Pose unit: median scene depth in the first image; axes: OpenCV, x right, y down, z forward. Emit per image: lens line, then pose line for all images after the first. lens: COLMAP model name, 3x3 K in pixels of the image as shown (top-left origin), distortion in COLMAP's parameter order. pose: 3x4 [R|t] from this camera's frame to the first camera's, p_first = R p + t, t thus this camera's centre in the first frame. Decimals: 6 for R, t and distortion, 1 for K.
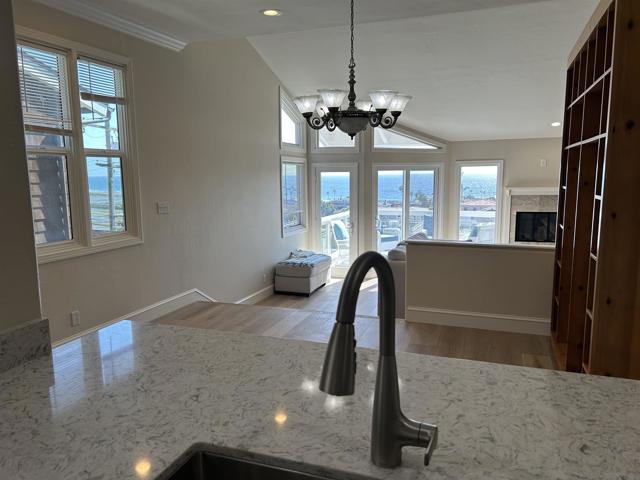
lens RADIAL K [[483.0, 0, 331.3], [0, 483.0, 240.7], [0, 0, 1]] dist [0.072111, -0.056006]
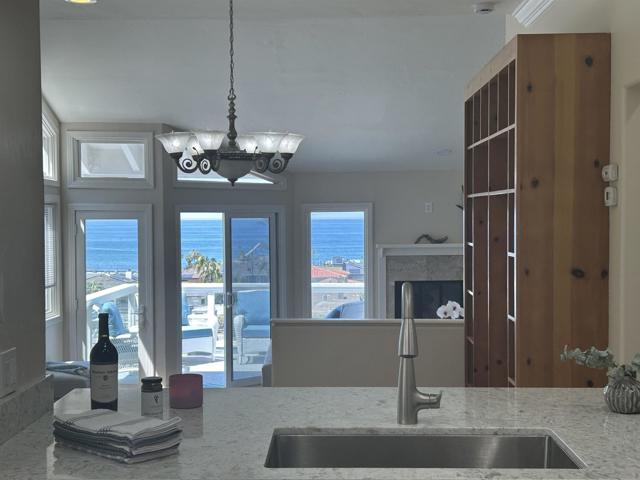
lens RADIAL K [[965.7, 0, 317.2], [0, 965.7, 239.8], [0, 0, 1]] dist [0.203710, 0.000000]
pose [[0.952193, -0.007019, 0.305416, -0.311427], [0.041776, 0.993336, -0.107416, 0.055703], [-0.302627, 0.115040, 0.946141, -0.536802]]
